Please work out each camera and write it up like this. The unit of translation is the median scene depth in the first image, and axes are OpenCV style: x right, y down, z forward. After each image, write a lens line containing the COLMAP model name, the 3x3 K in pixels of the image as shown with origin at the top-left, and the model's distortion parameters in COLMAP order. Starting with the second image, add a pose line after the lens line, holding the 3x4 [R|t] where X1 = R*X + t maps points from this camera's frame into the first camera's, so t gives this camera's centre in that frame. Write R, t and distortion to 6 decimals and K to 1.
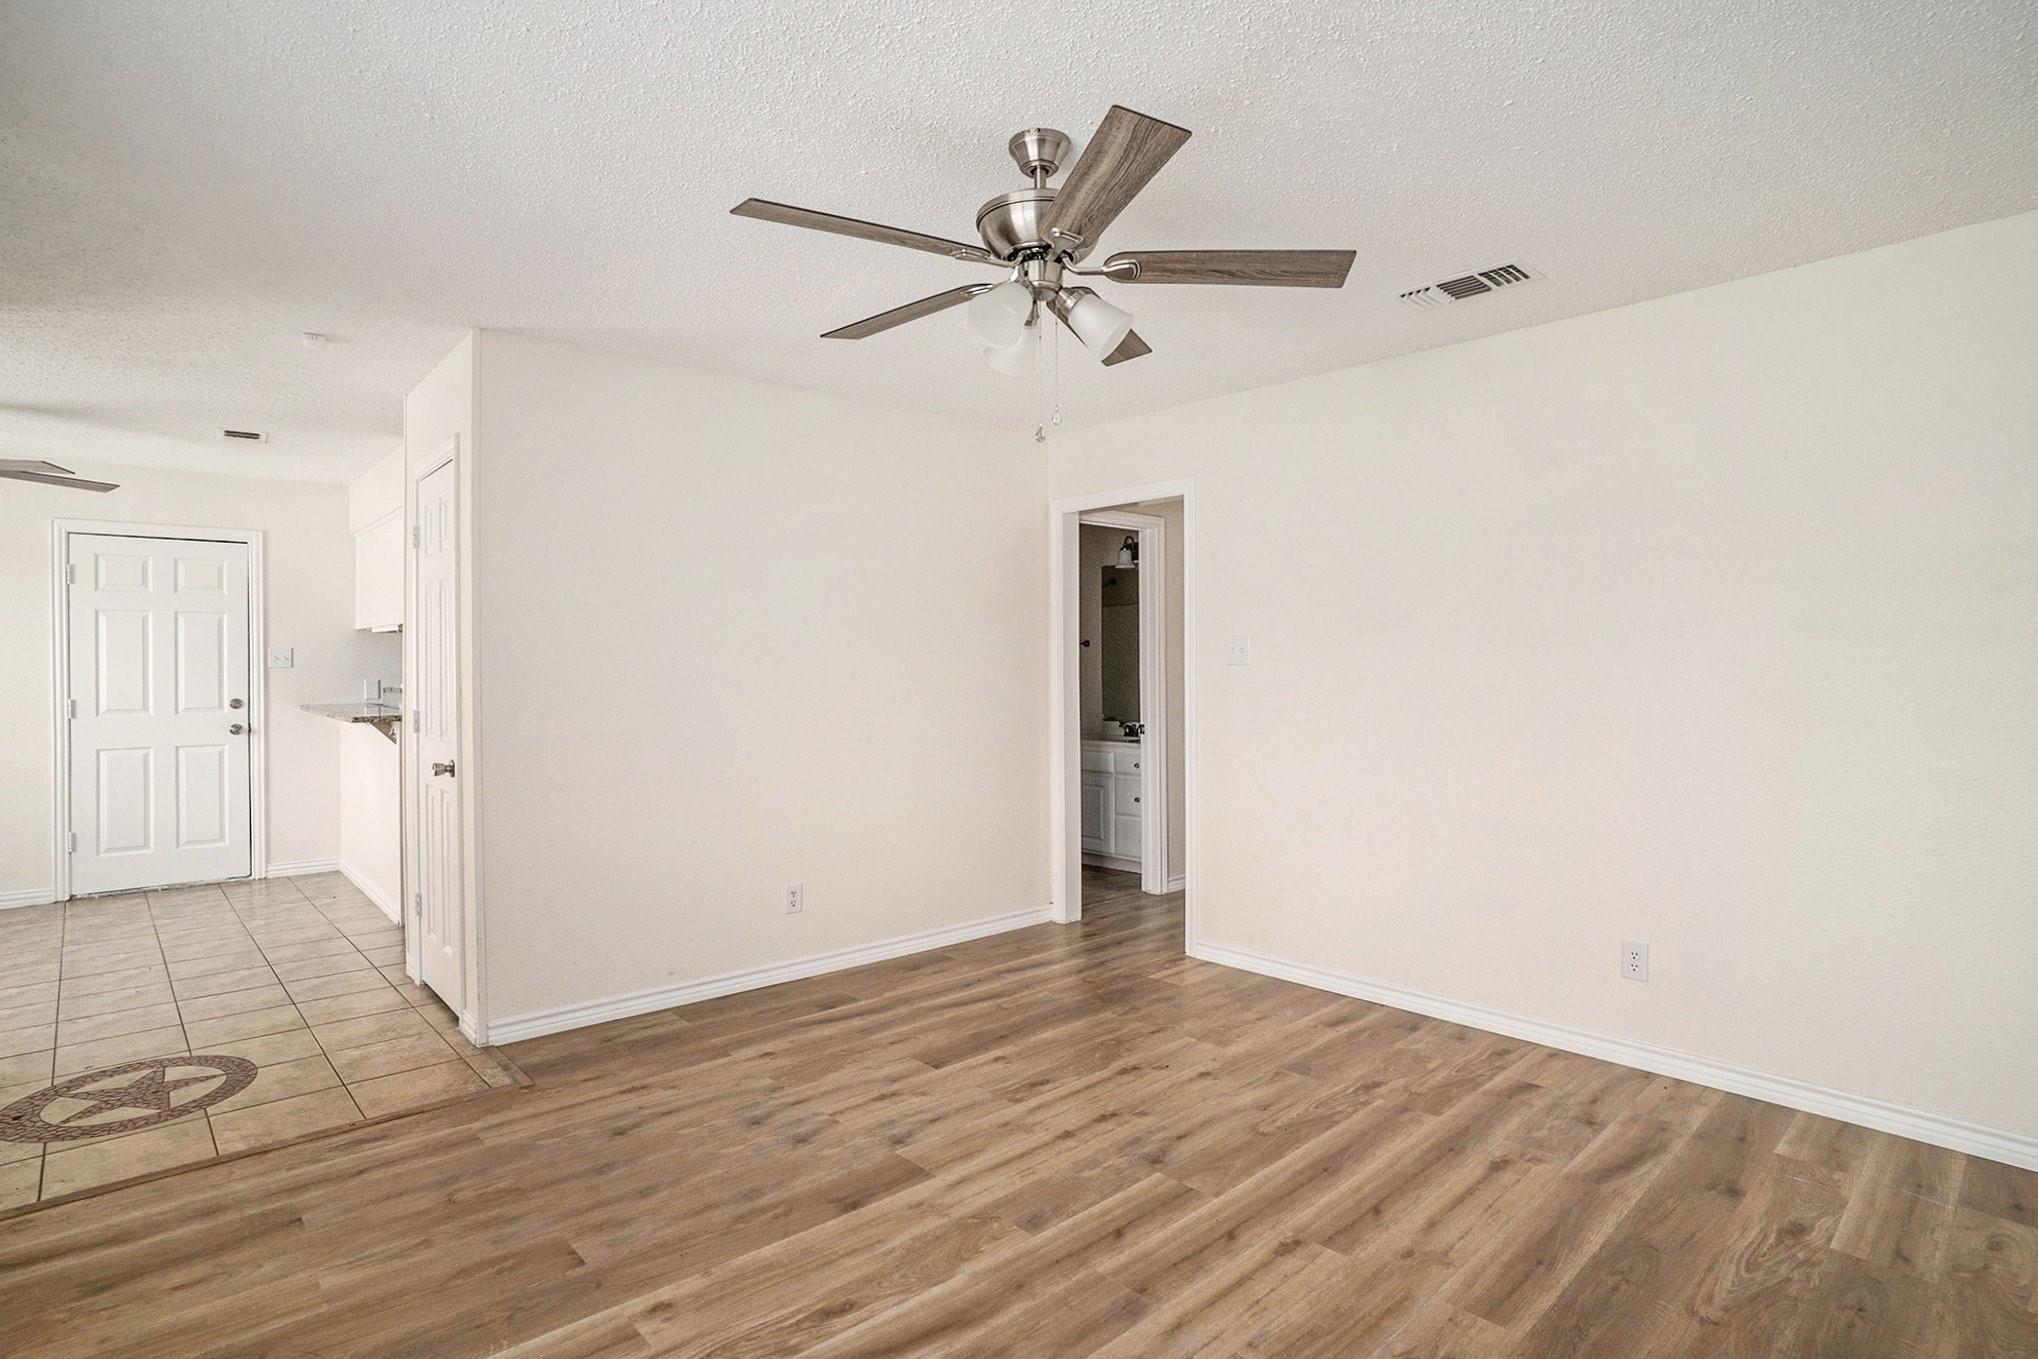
lens RADIAL K [[1031.0, 0, 1011.5], [0, 1031.0, 670.6], [0, 0, 1]] dist [-0.041292, 0.013637]
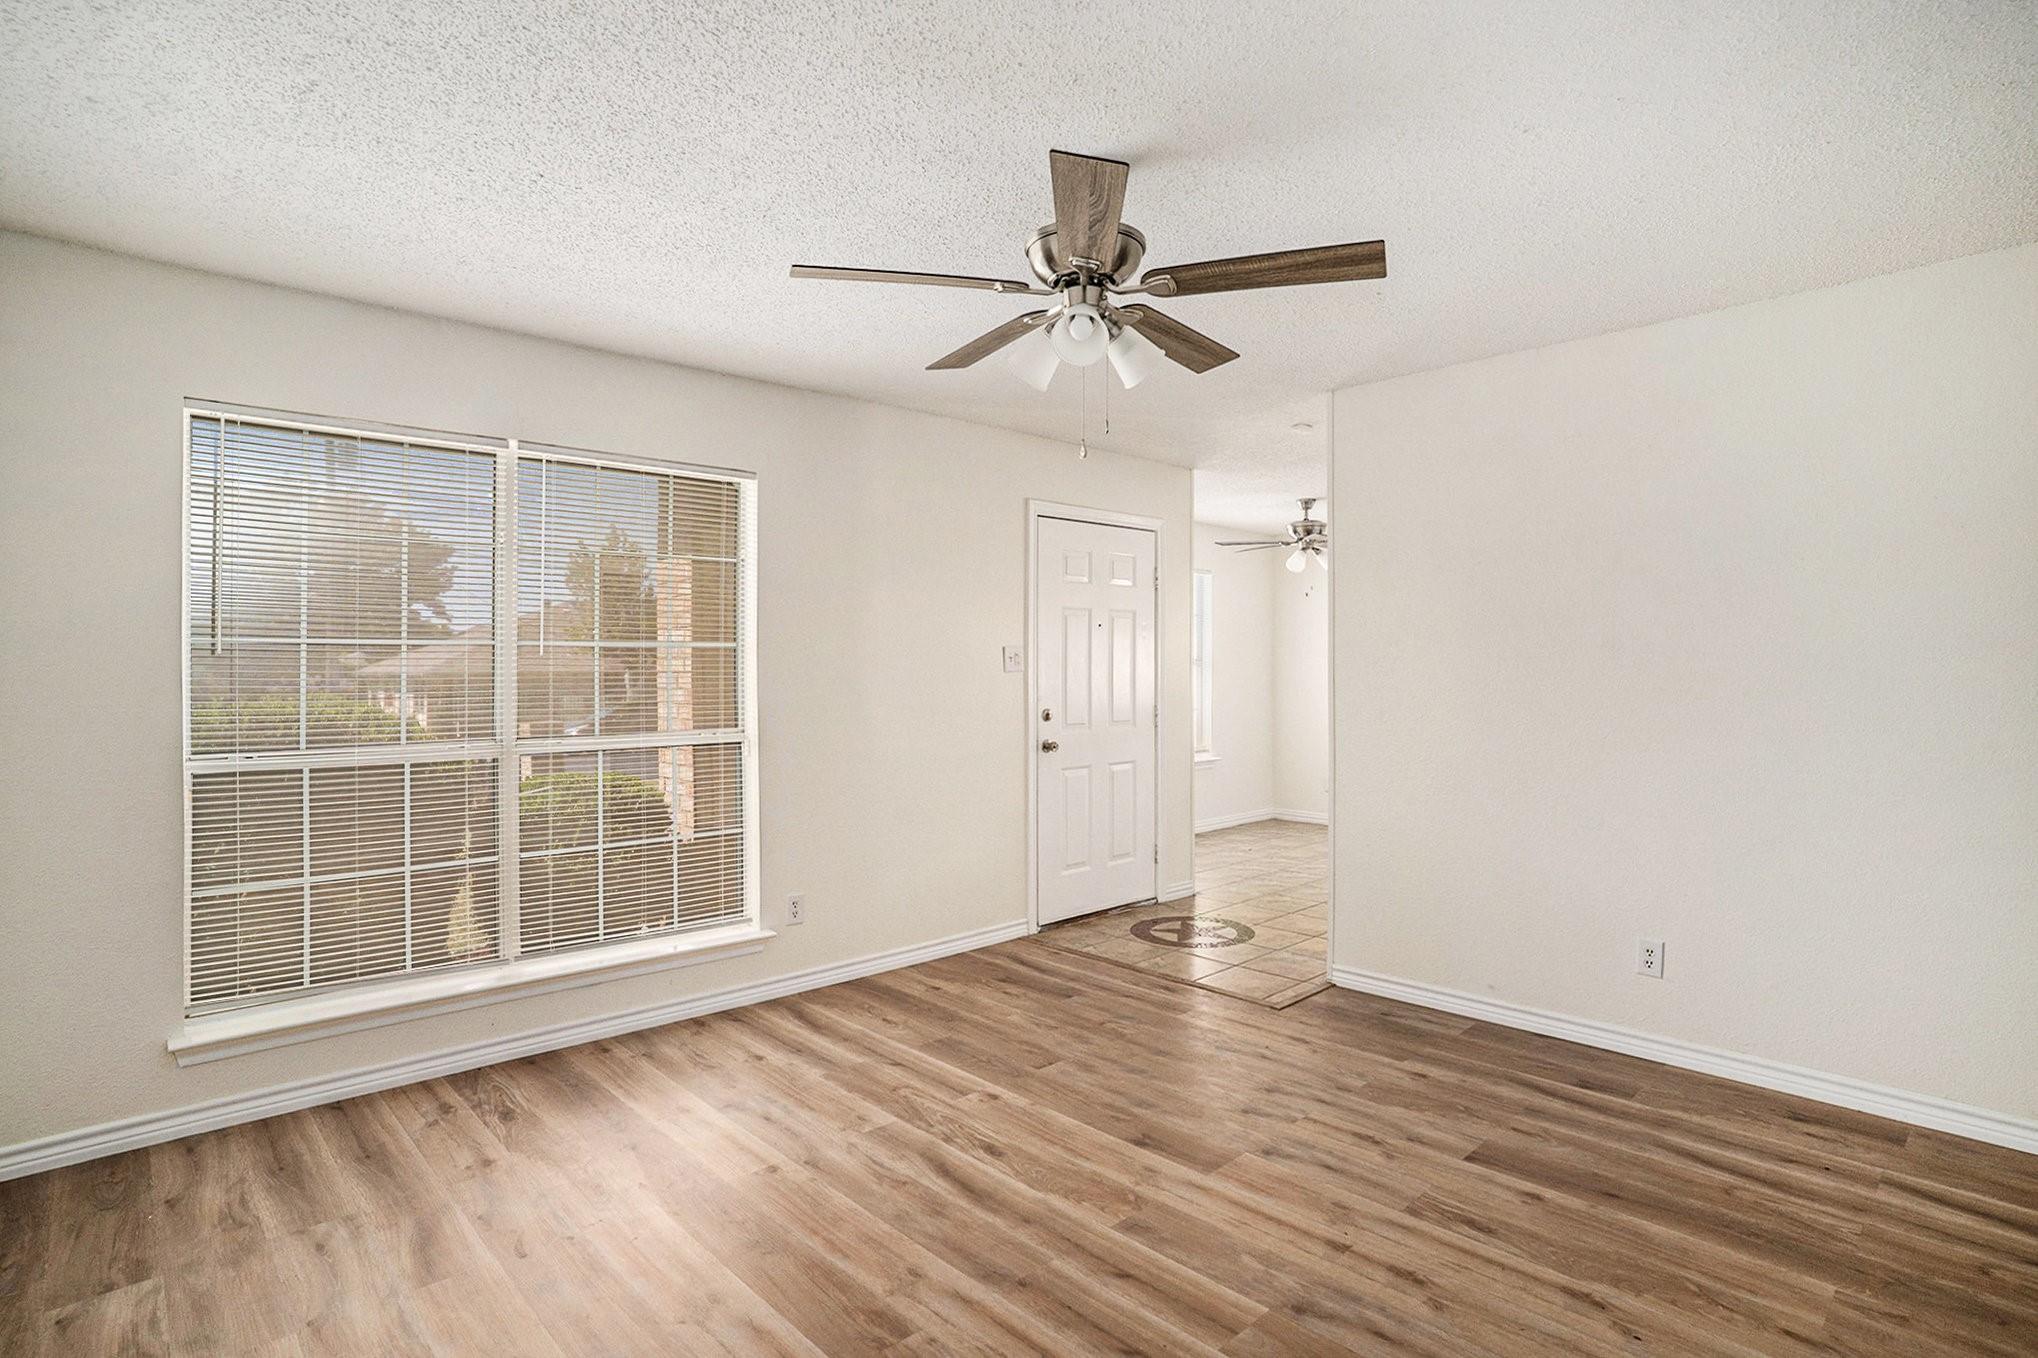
lens RADIAL K [[1031.0, 0, 1018.6], [0, 1031.0, 688.2], [0, 0, 1]] dist [-0.041292, 0.013637]
pose [[0.029308, 0.019876, -0.999373, 0.810085], [-0.002487, 0.999801, 0.019812, -0.008971], [0.999567, 0.001905, 0.029351, 0.683010]]
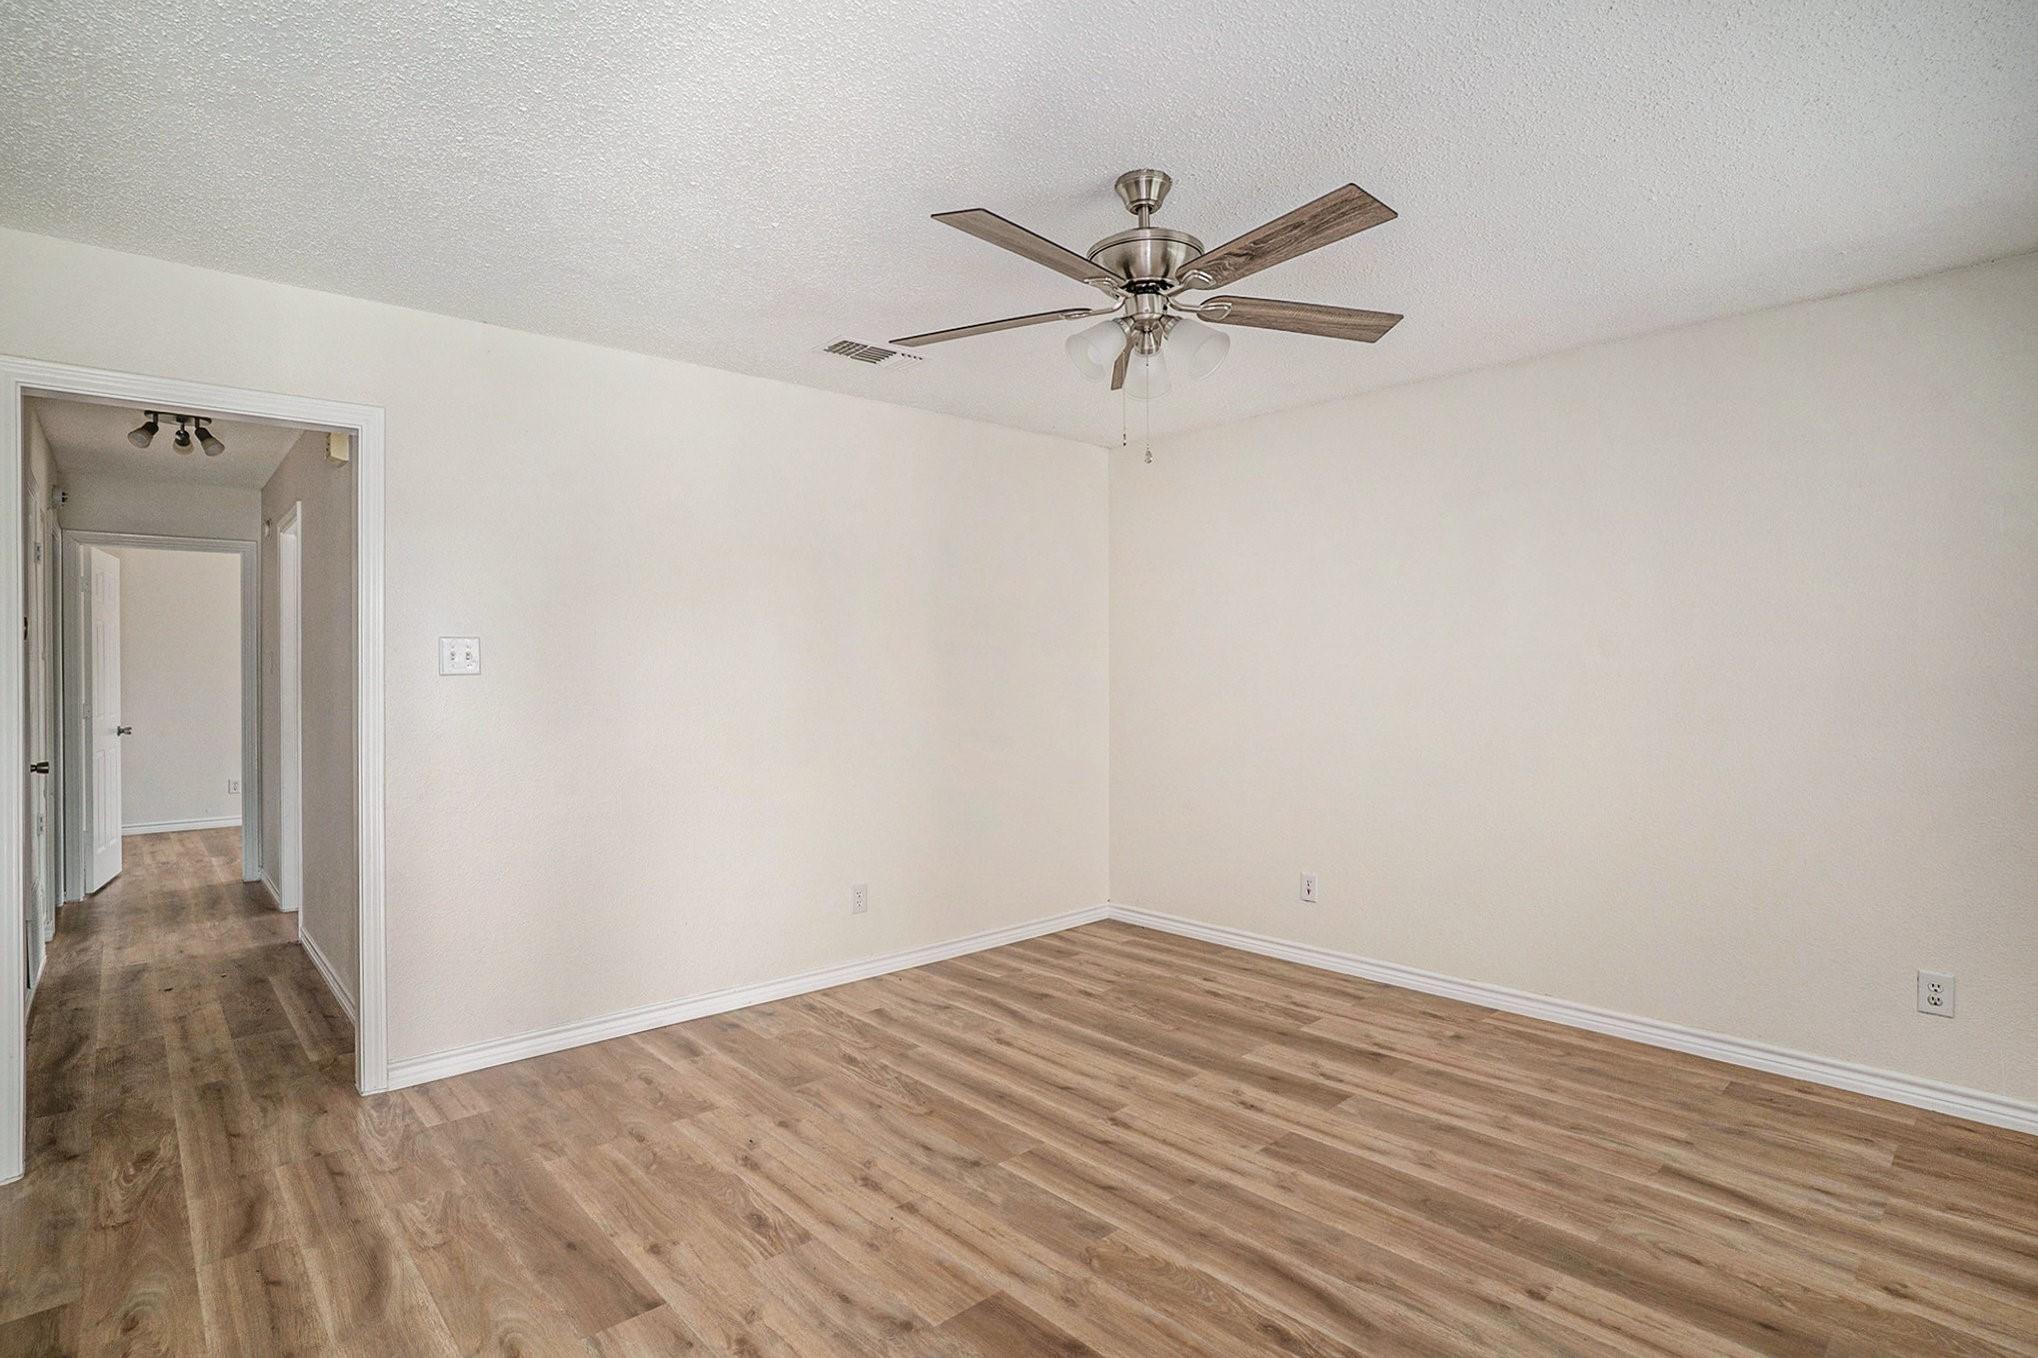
lens RADIAL K [[1031.0, 0, 1020.3], [0, 1031.0, 682.1], [0, 0, 1]] dist [-0.041292, 0.013637]
pose [[-0.014431, -0.007606, 0.999867, -0.790006], [0.002780, 0.999967, 0.007647, -0.009120], [-0.999892, 0.002890, -0.014410, 0.868723]]
